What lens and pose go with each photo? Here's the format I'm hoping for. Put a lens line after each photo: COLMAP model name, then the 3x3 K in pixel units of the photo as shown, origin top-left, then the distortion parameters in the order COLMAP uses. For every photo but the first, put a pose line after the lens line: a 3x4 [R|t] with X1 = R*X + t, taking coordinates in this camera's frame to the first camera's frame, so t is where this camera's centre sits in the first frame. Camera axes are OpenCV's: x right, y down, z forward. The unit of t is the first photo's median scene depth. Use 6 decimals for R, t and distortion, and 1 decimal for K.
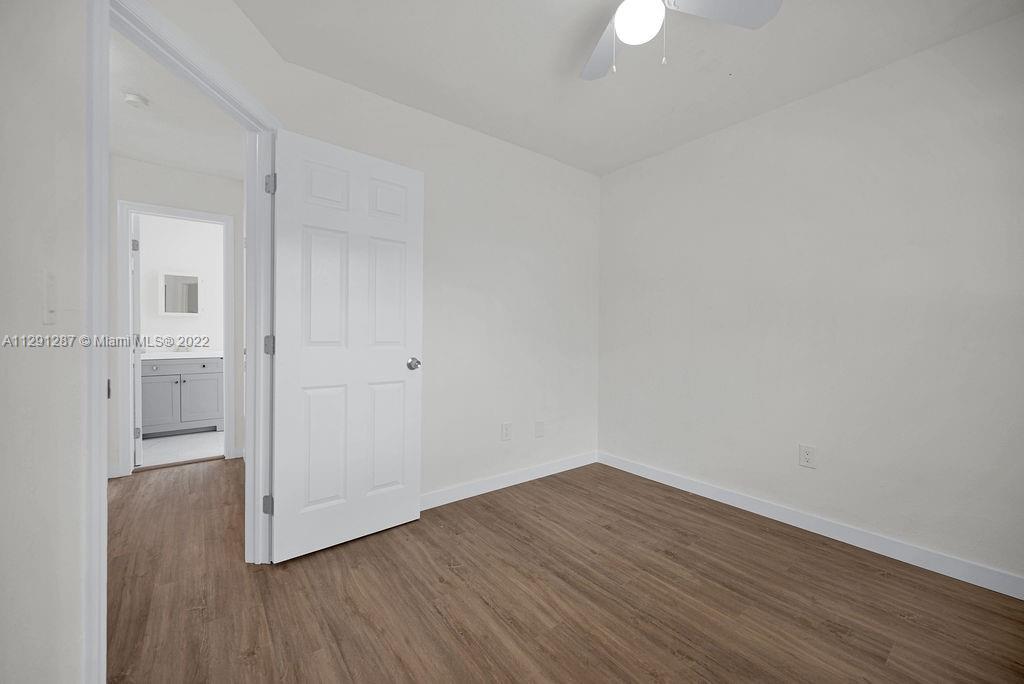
lens RADIAL K [[402.0, 0, 512.0], [0, 402.0, 342.0], [0, 0, 1]] dist [0.001594, 0.000219]
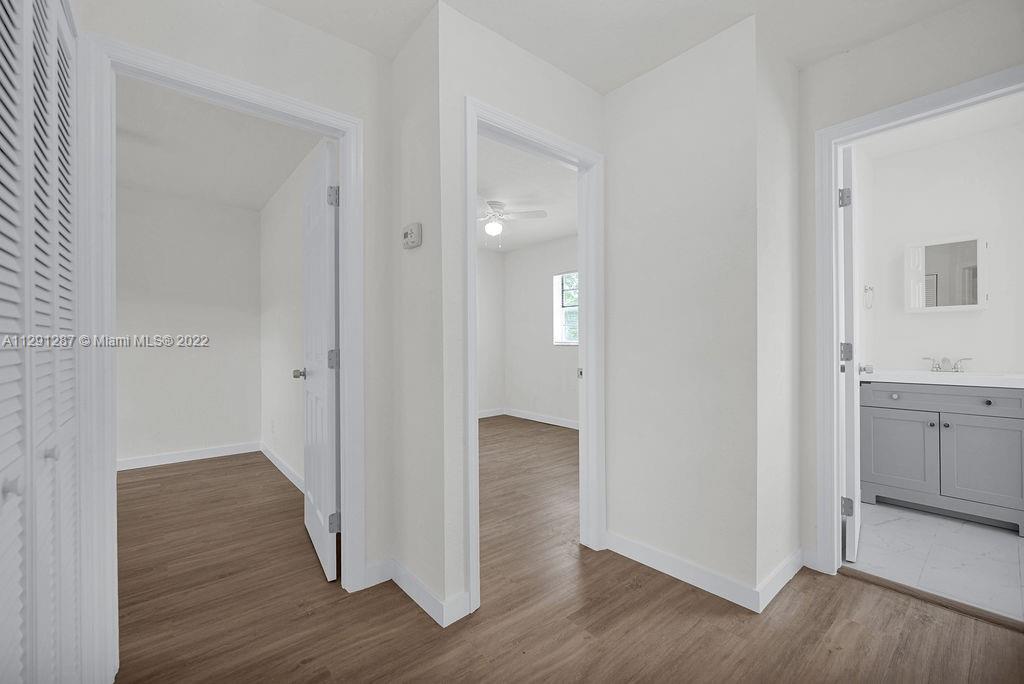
lens RADIAL K [[418.3, 0, 516.6], [0, 418.3, 340.6], [0, 0, 1]] dist [-0.000312, 0.000108]
pose [[0.045527, -0.011434, -0.998898, -0.466158], [-0.009395, 0.999885, -0.011873, -0.016159], [0.998919, 0.009925, 0.045414, 0.678334]]
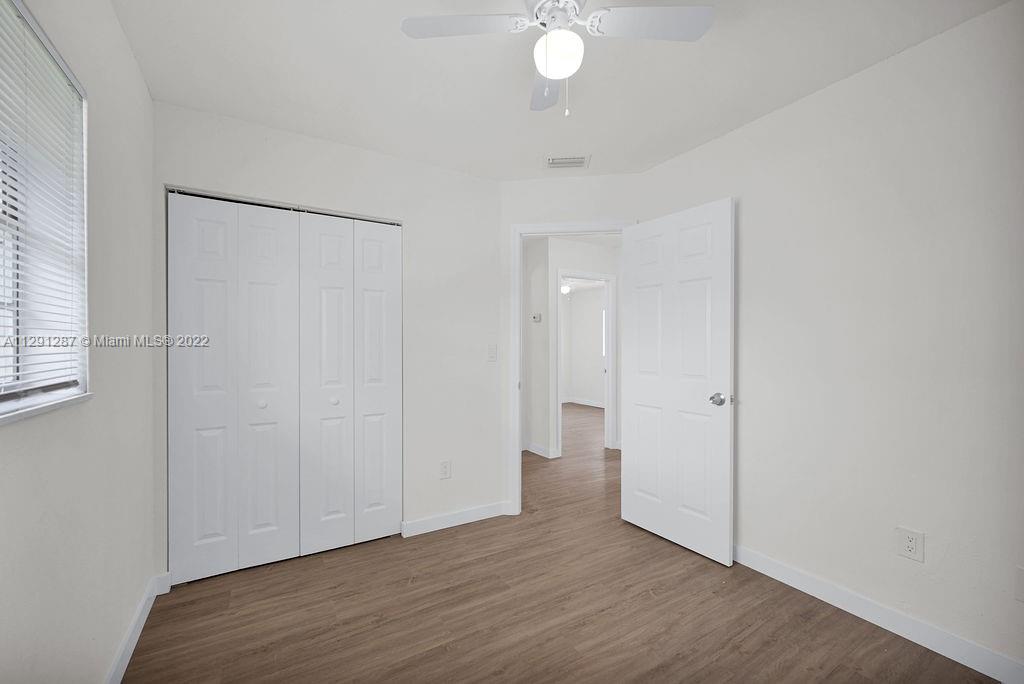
lens RADIAL K [[415.5, 0, 513.5], [0, 415.5, 347.5], [0, 0, 1]] dist [-0.000653, -0.000419]
pose [[-0.118912, -0.008155, -0.992871, 0.833309], [-0.015524, 0.999859, -0.006353, -0.056466], [0.992783, 0.014658, -0.119021, 0.650225]]
